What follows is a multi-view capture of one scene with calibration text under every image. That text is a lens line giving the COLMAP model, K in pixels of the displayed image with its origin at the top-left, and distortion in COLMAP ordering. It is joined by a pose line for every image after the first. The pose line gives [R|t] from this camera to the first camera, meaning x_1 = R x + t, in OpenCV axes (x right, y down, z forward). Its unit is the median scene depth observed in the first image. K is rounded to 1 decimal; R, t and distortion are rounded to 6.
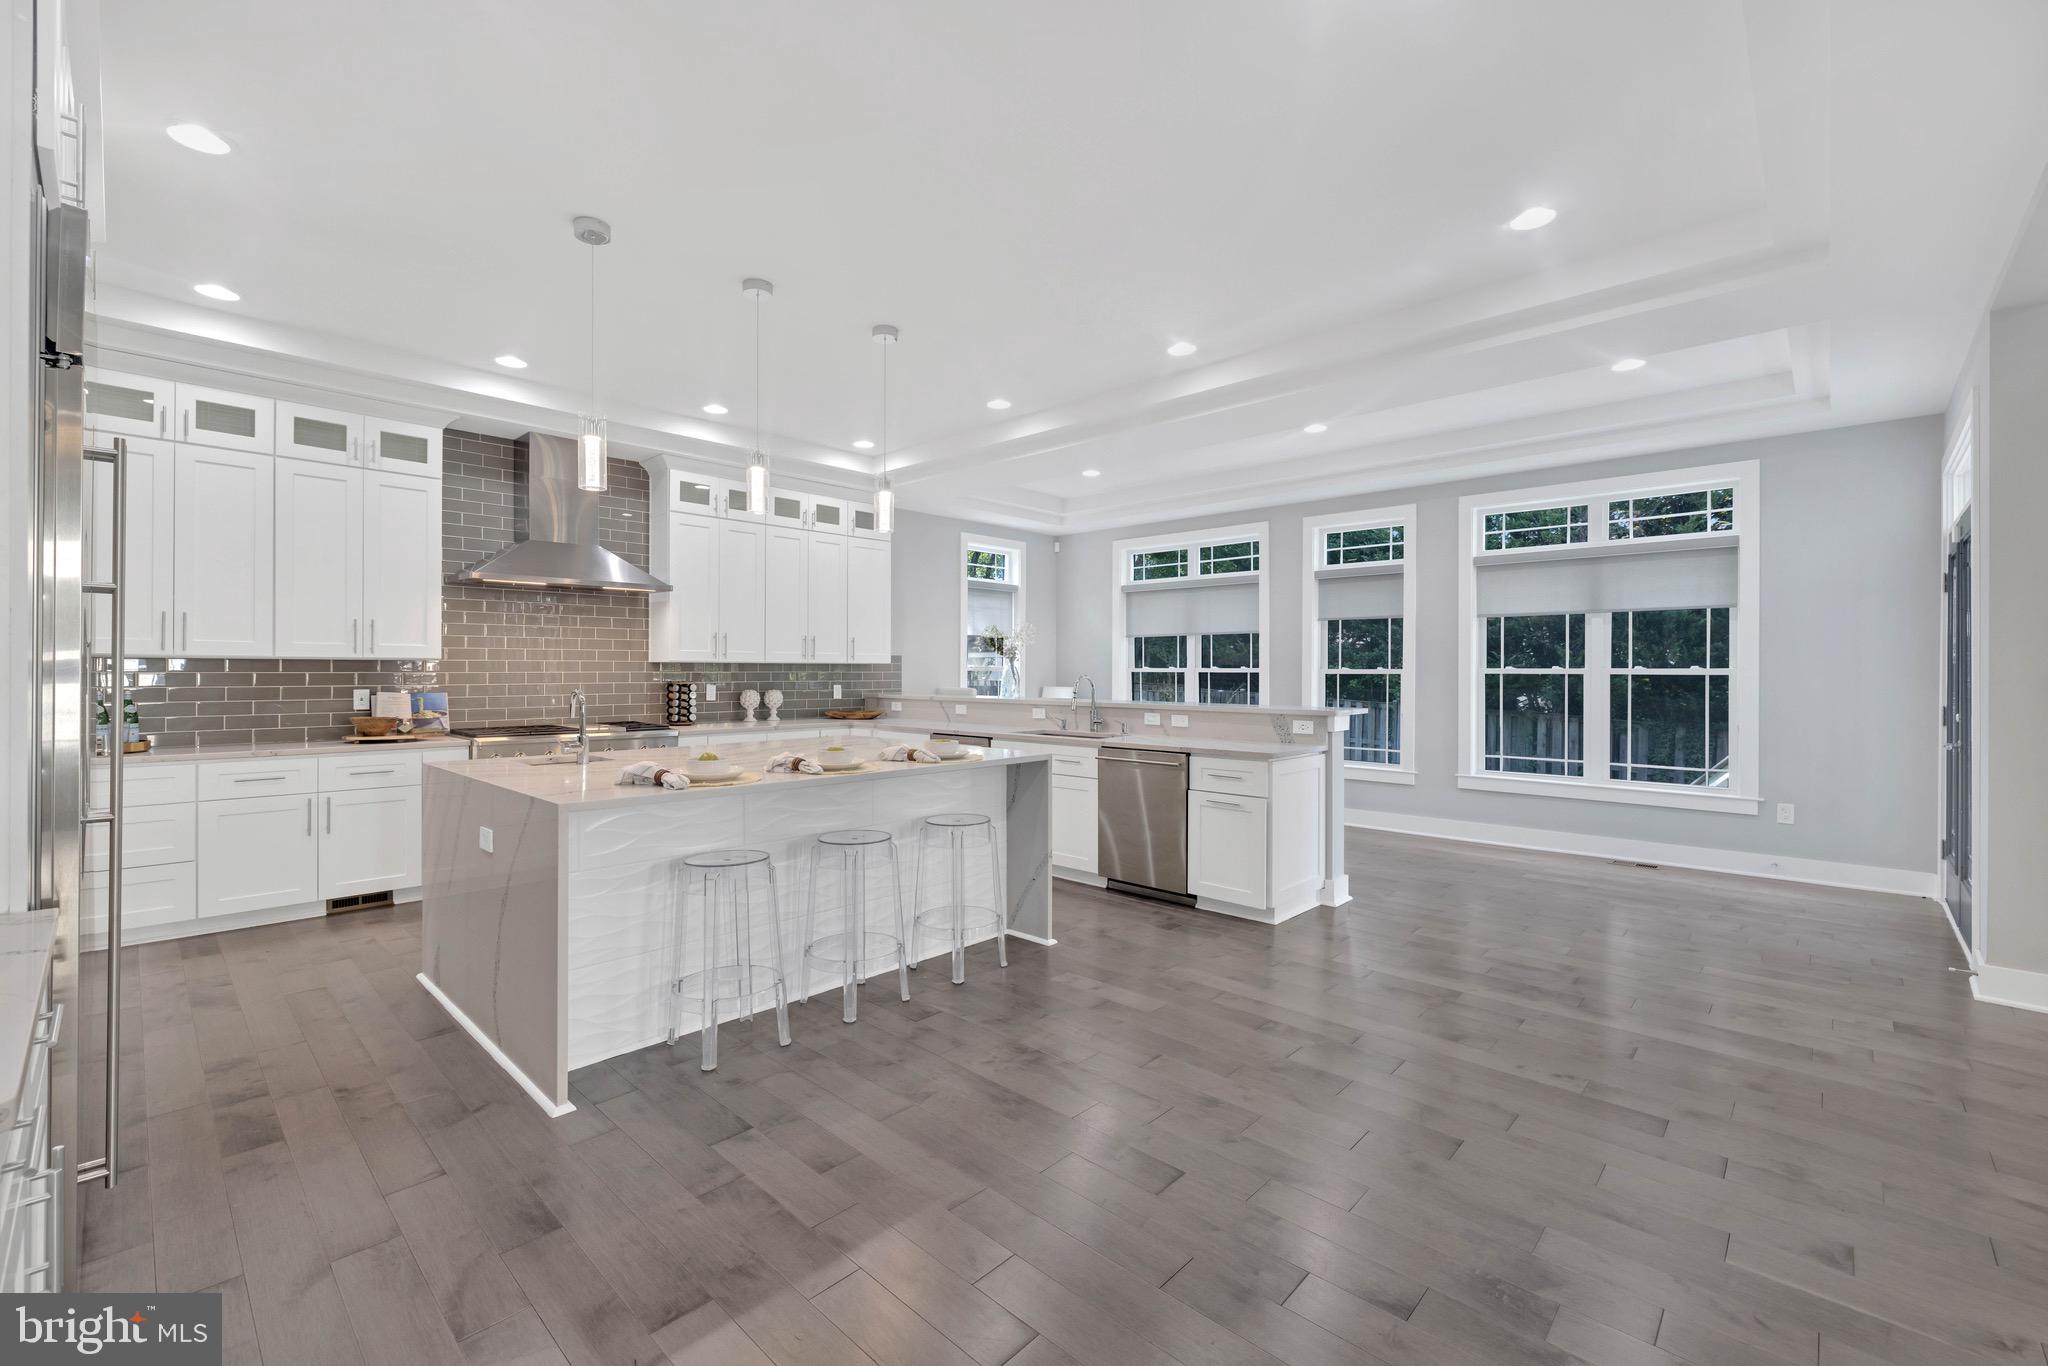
lens RADIAL K [[835.1, 0, 983.4], [0, 835.1, 673.1], [0, 0, 1]] dist [0.001837, 0.000321]
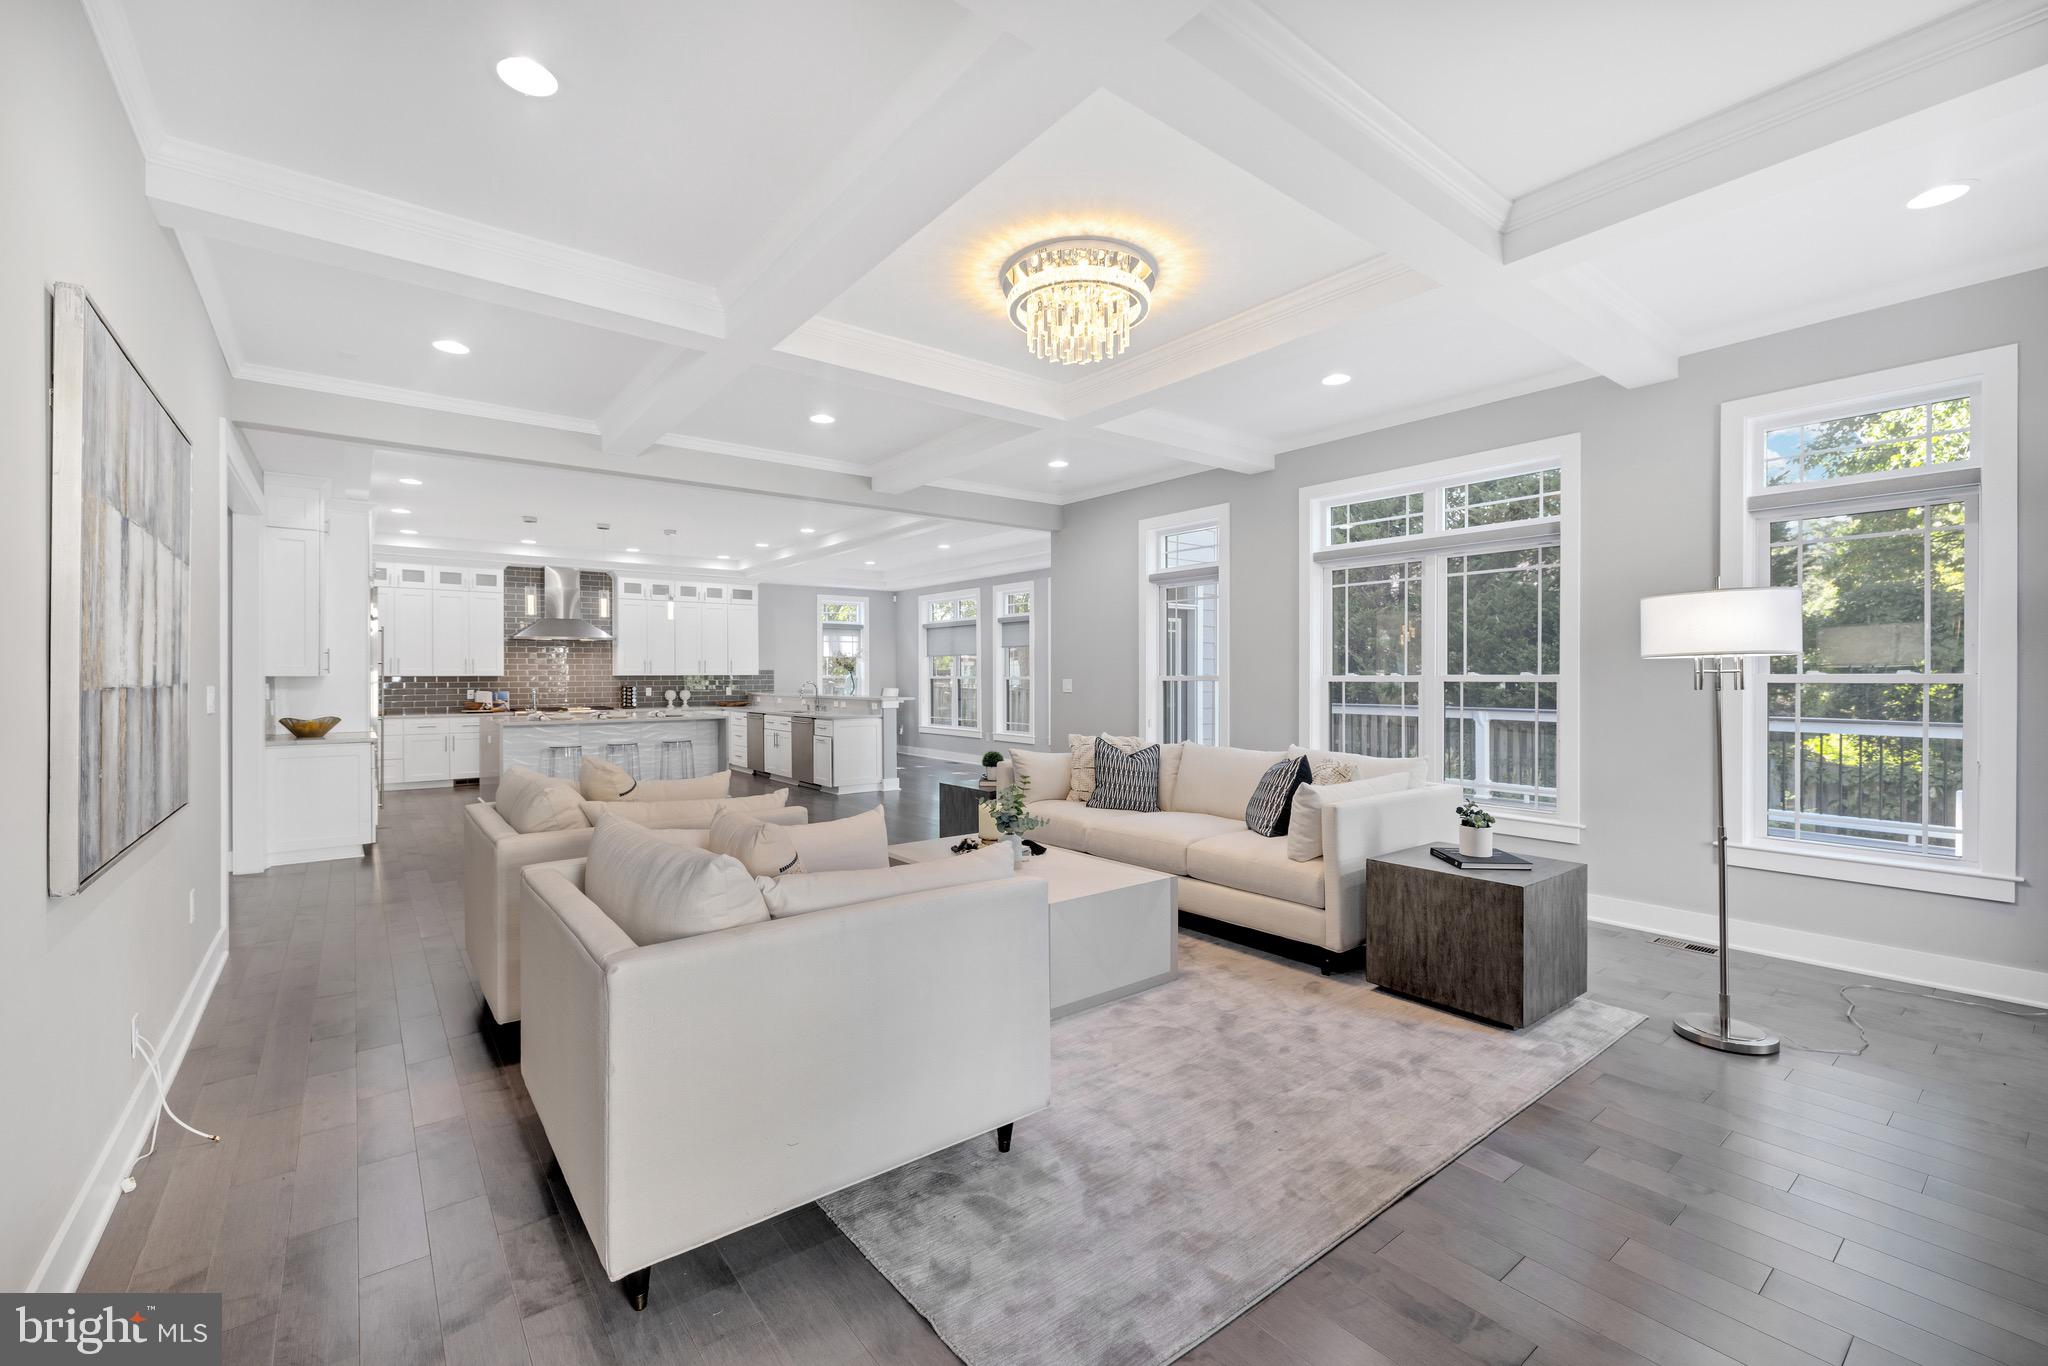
lens RADIAL K [[835.1, 0, 993.1], [0, 835.1, 678.9], [0, 0, 1]] dist [0.001837, 0.000321]
pose [[0.988745, -0.006283, -0.149478, 0.871000], [0.005928, 0.999978, -0.002822, 0.005477], [0.149493, 0.001904, 0.988761, -0.892156]]
